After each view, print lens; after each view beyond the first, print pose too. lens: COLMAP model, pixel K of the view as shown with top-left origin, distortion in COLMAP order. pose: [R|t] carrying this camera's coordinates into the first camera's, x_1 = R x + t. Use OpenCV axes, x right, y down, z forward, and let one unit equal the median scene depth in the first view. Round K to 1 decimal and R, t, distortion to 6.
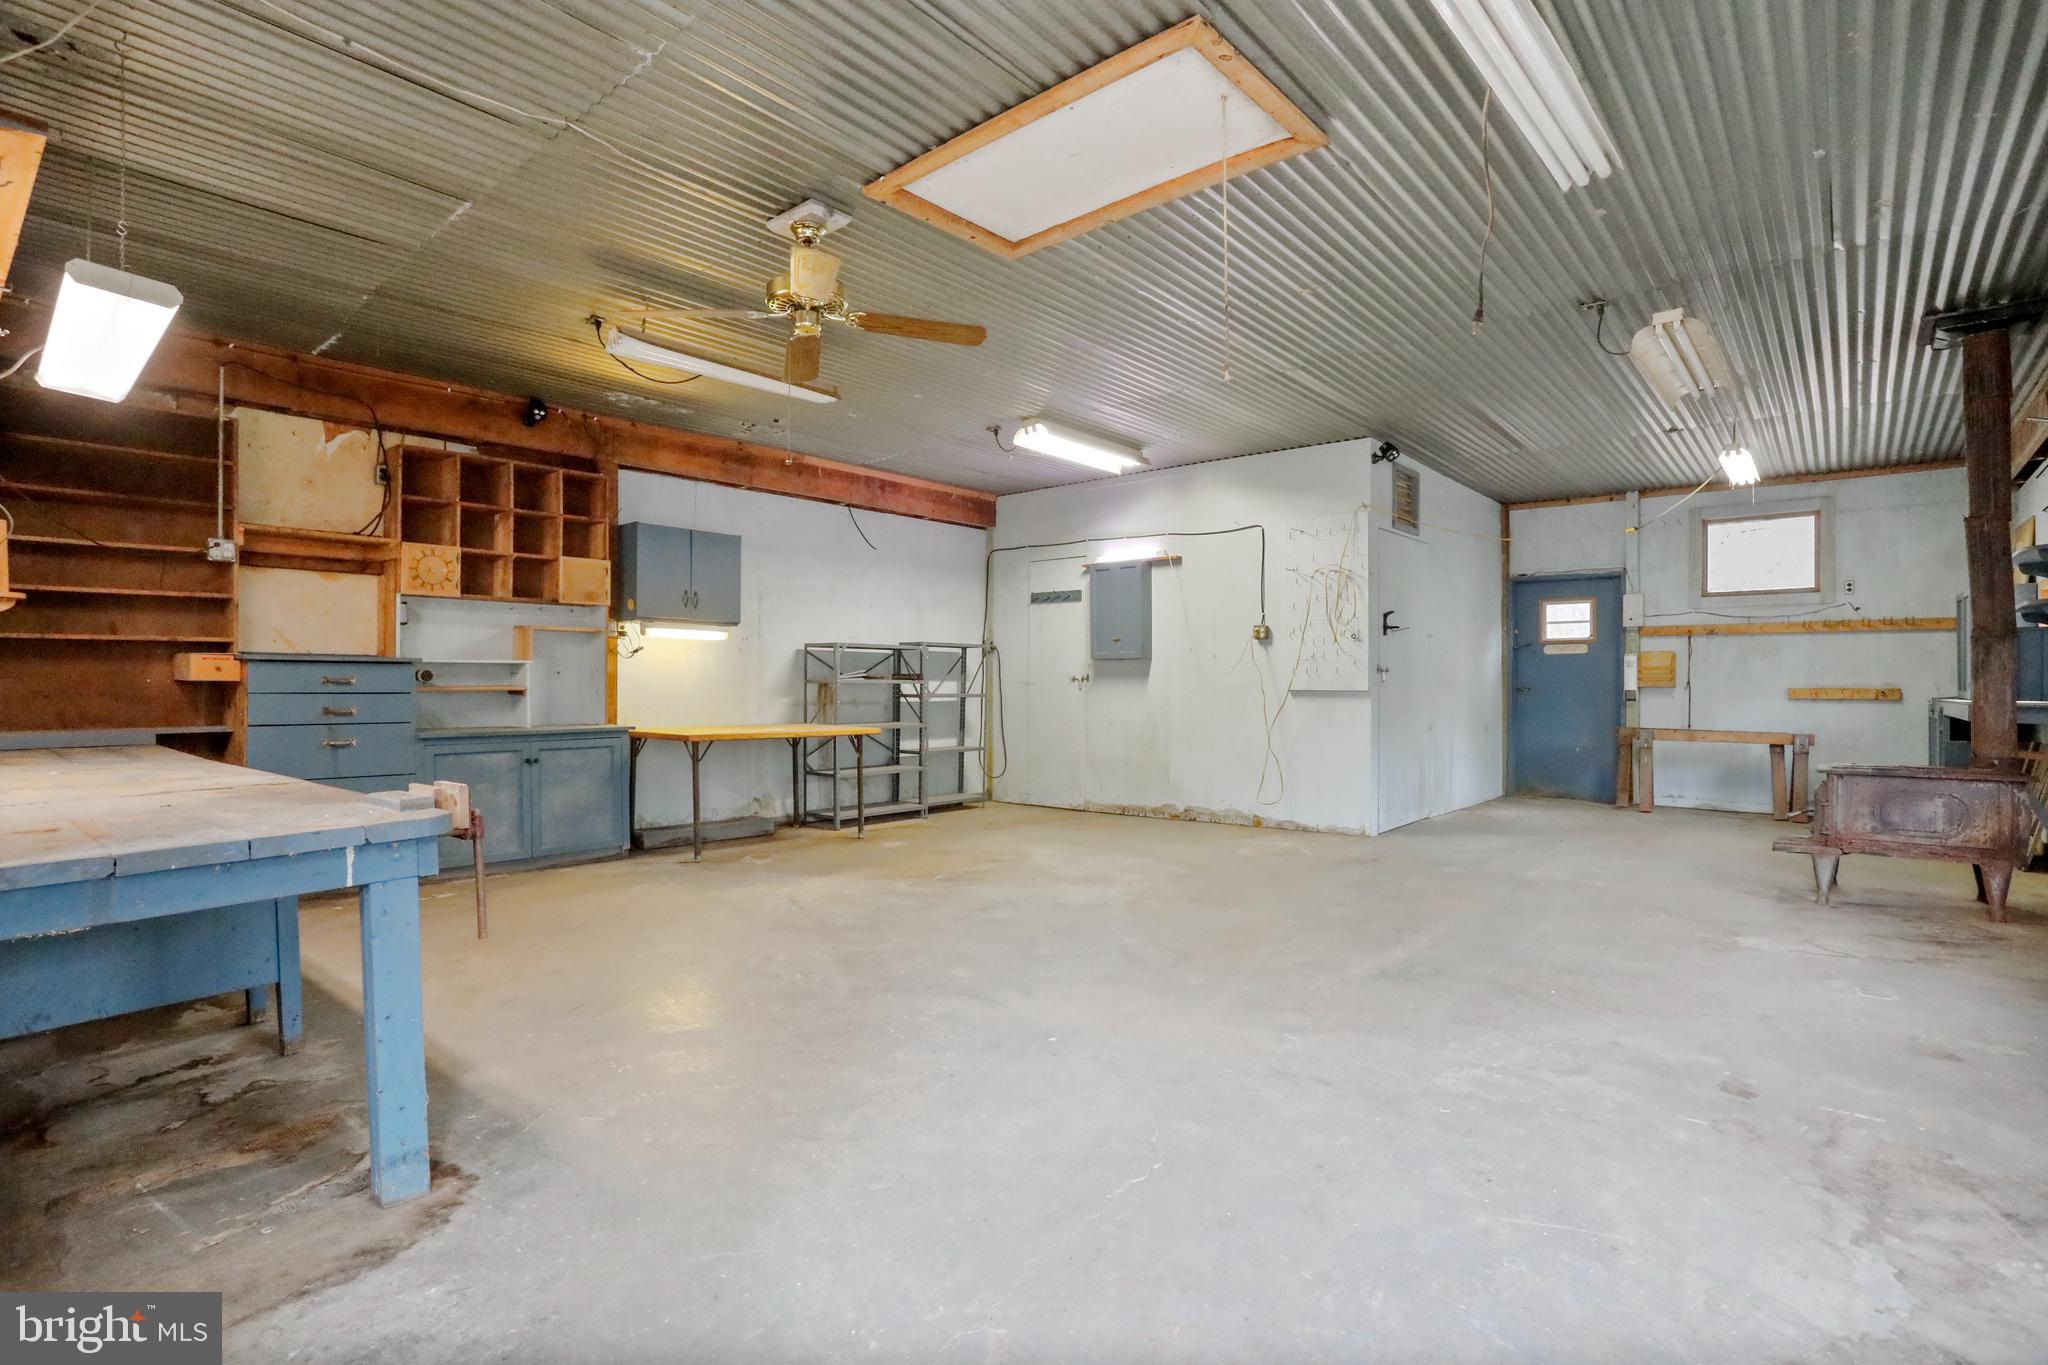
lens RADIAL K [[1020.0, 0, 1023.3], [0, 1020.0, 691.5], [0, 0, 1]] dist [-0.079628, 0.036155]
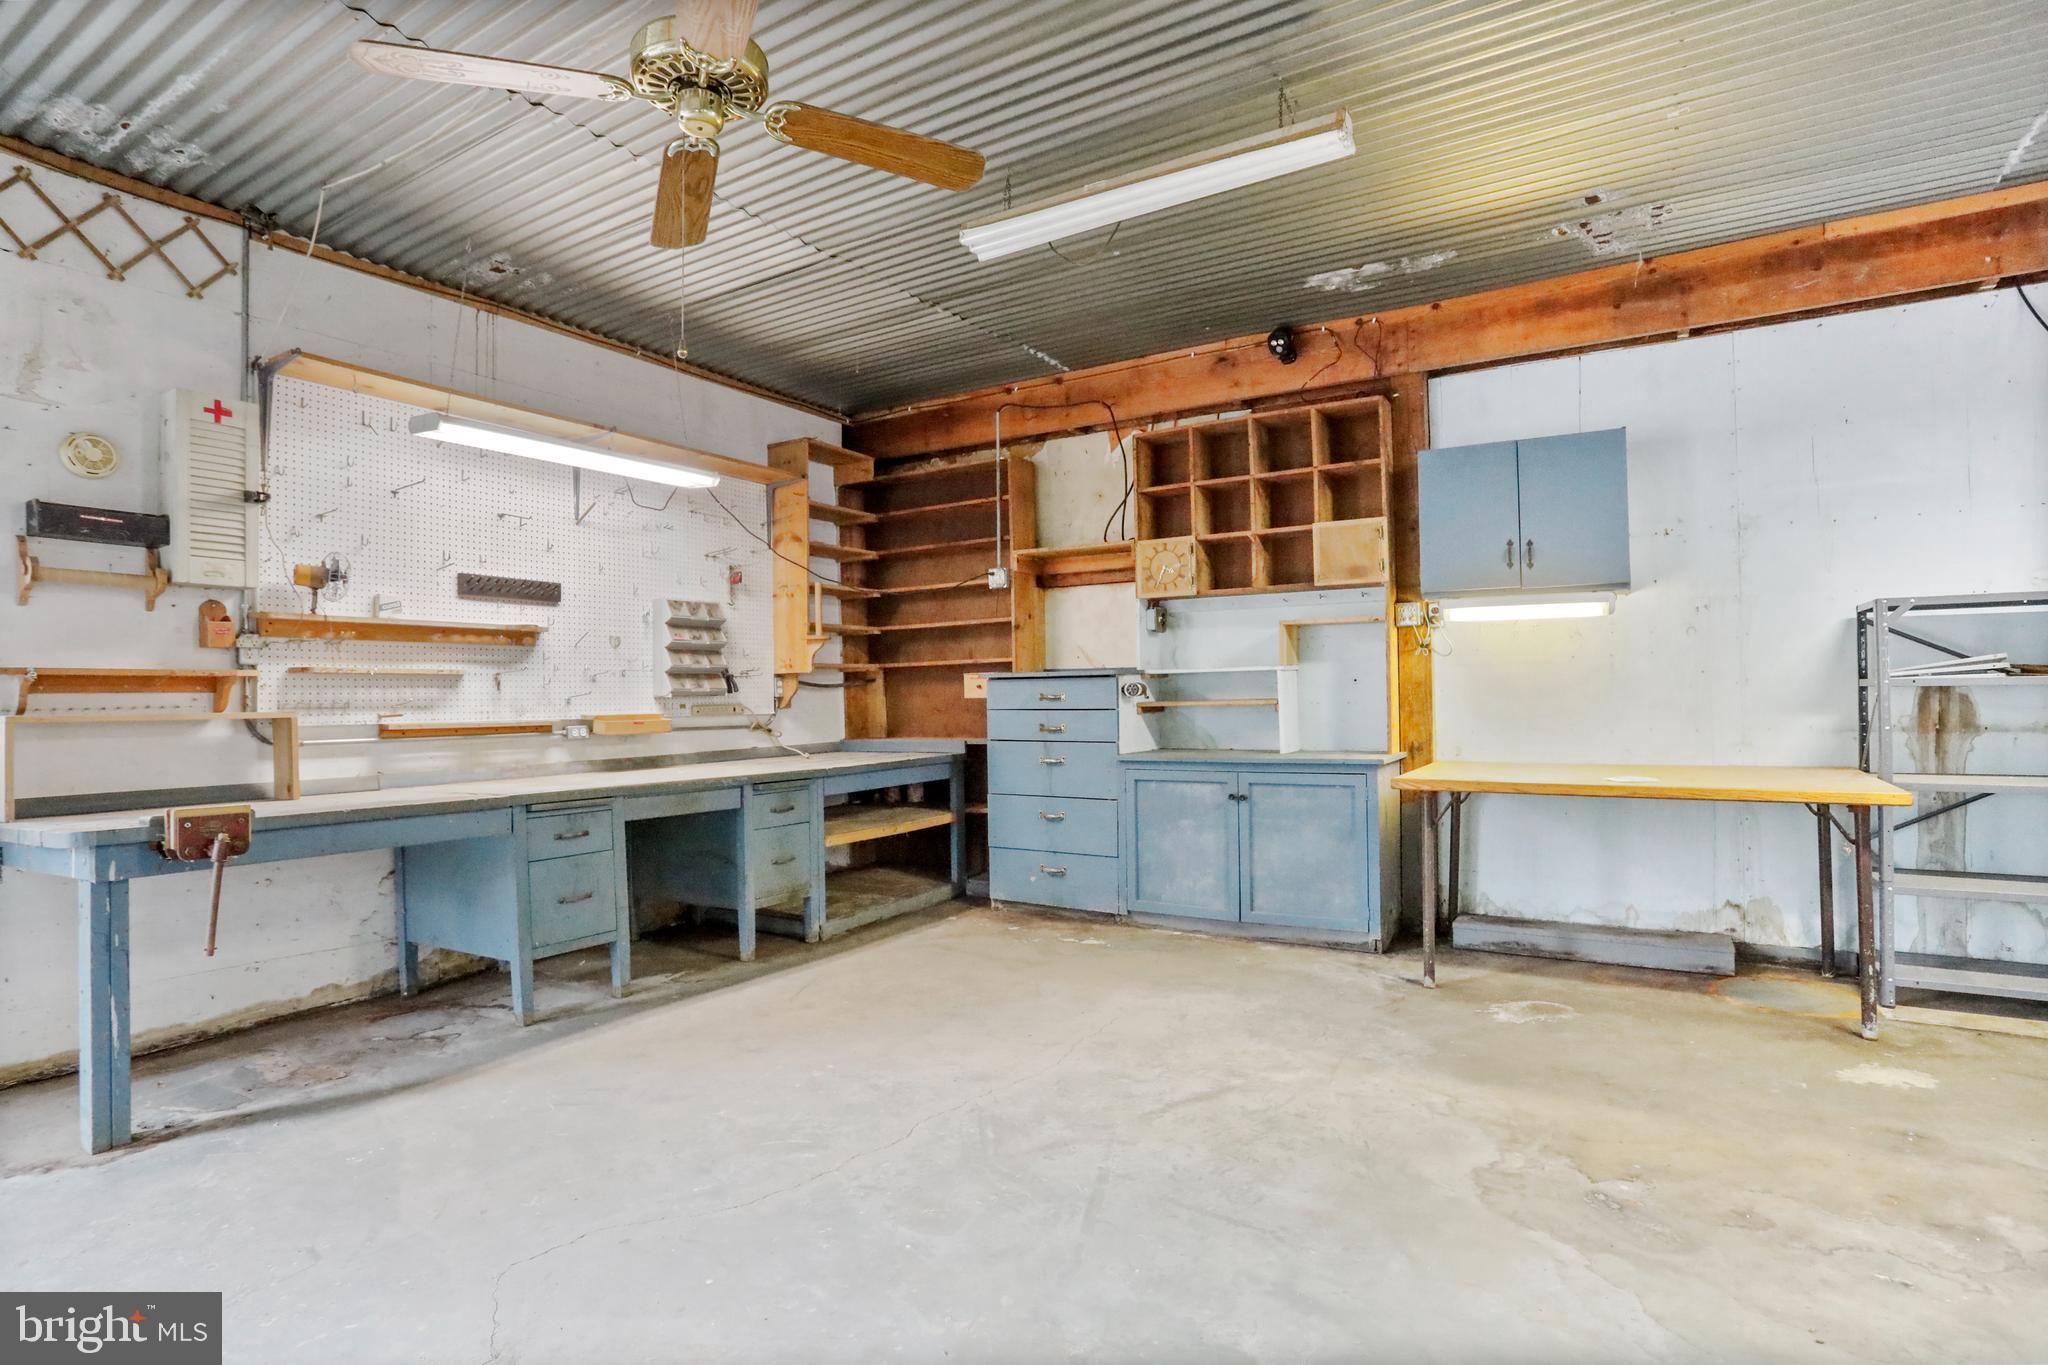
lens RADIAL K [[1020.0, 0, 1023.3], [0, 1020.0, 691.5], [0, 0, 1]] dist [-0.079628, 0.036155]
pose [[0.141381, -0.006712, -0.989933, 0.324559], [0.008416, 0.999949, -0.005578, -0.011394], [0.989919, -0.007543, 0.141430, 0.898565]]
